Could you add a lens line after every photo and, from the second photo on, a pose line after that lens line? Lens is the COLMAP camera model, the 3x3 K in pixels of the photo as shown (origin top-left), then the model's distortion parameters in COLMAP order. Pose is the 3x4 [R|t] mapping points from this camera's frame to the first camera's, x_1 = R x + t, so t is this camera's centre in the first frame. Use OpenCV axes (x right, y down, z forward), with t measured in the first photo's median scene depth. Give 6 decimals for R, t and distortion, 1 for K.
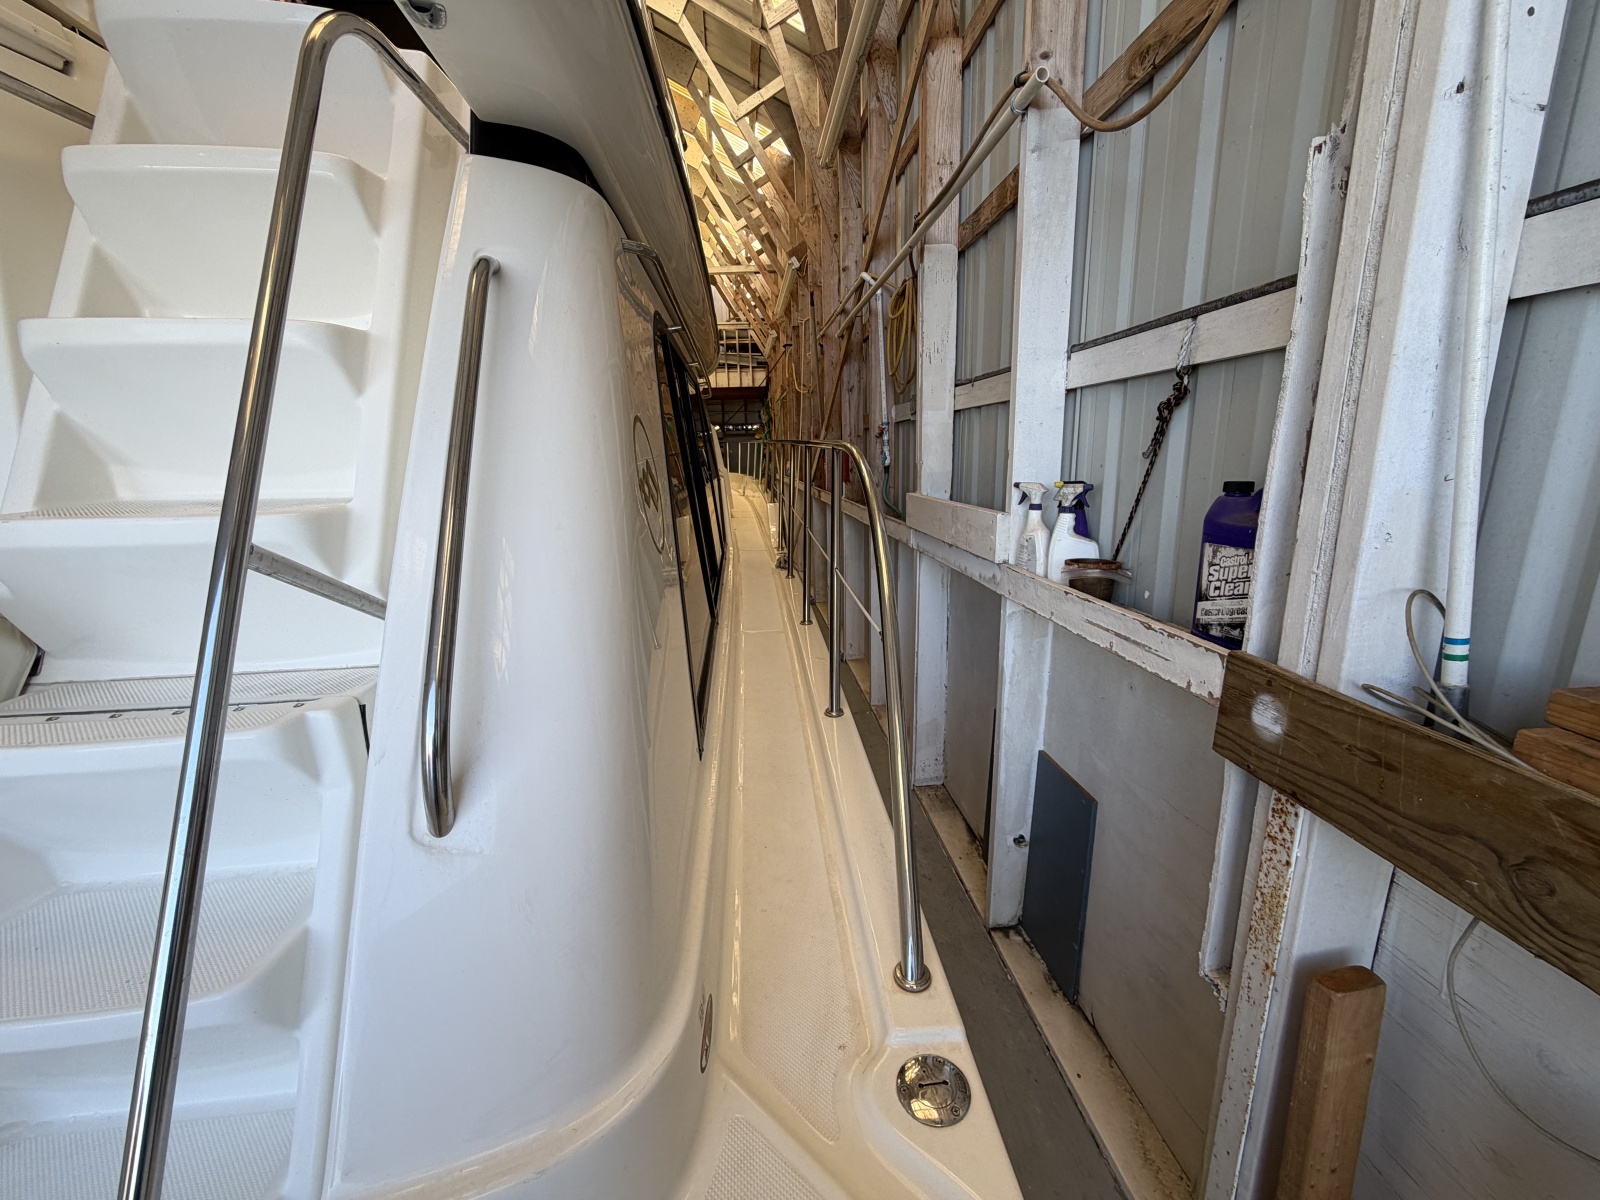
lens RADIAL K [[644.4, 0, 803.3], [0, 644.4, 593.7], [0, 0, 1]] dist [0.009951, 0.000695]
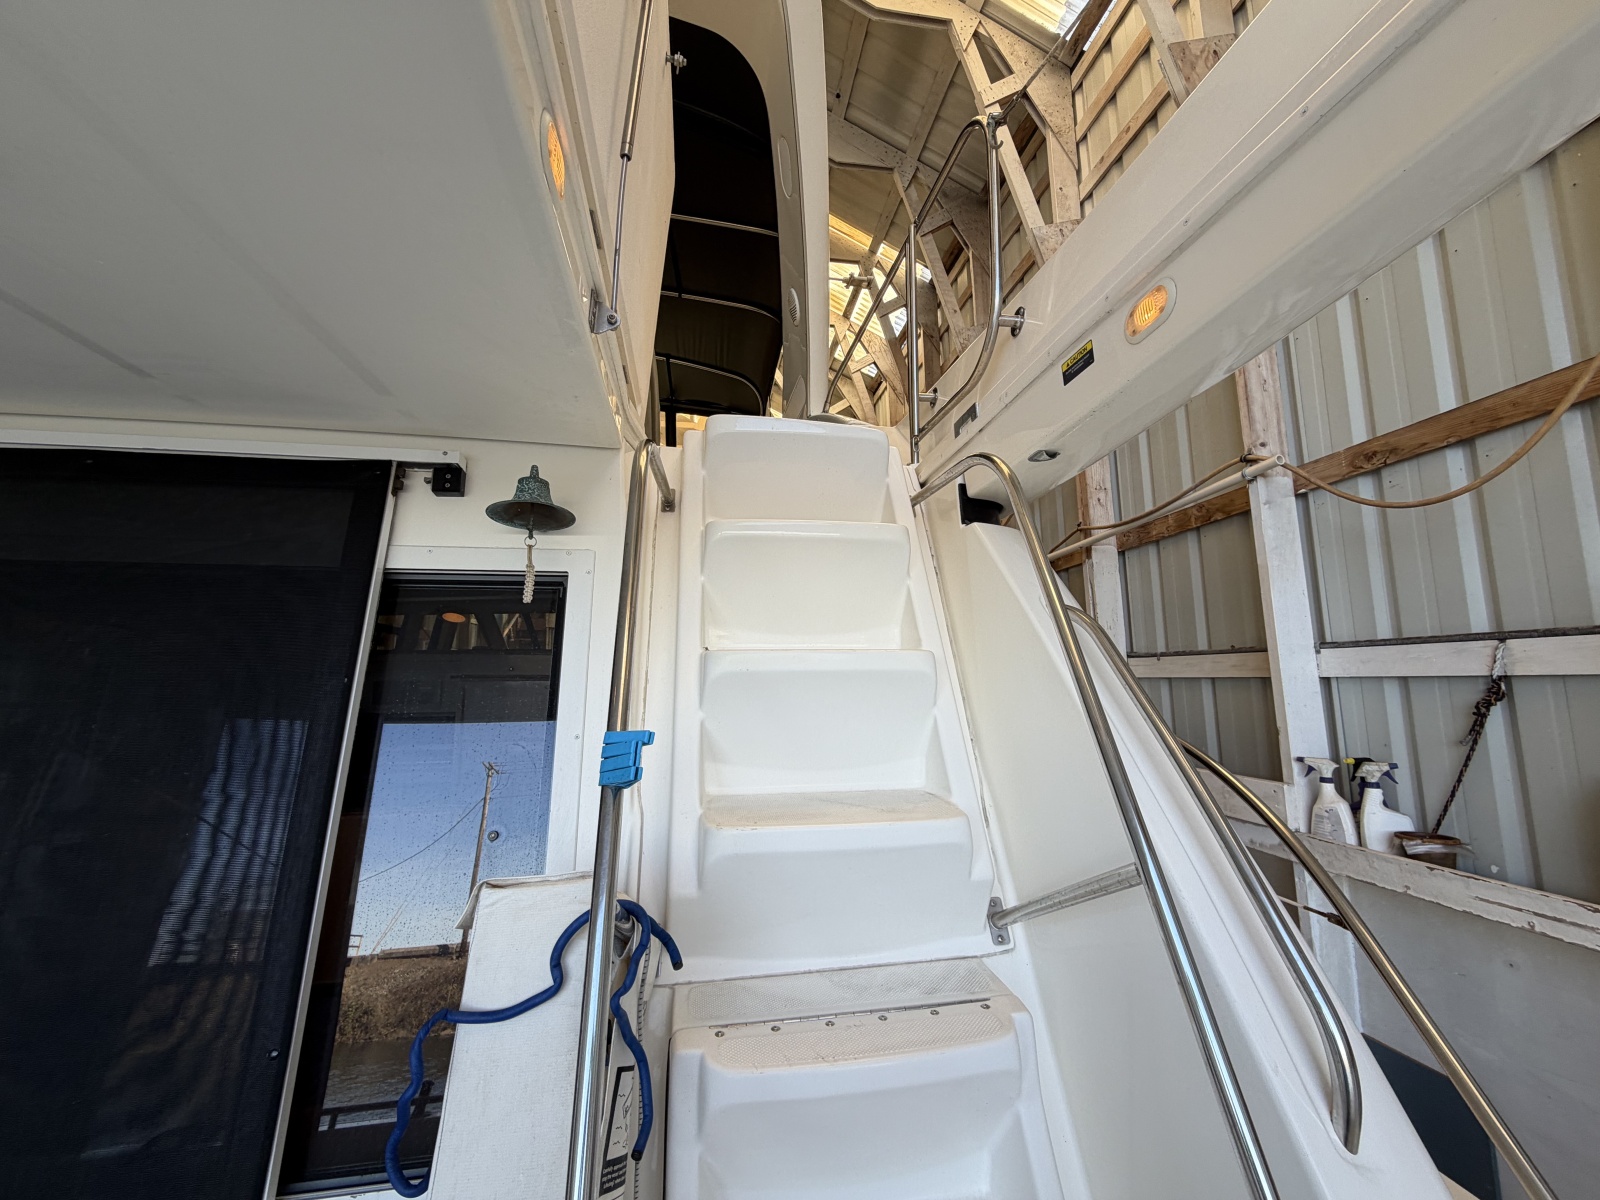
lens RADIAL K [[644.4, 0, 804.0], [0, 644.4, 595.7], [0, 0, 1]] dist [0.009951, 0.000695]
pose [[0.997147, 0.022882, 0.071931, -0.704536], [0.003252, 0.939040, -0.343791, -0.055605], [-0.075413, 0.343045, 0.936287, -0.109295]]
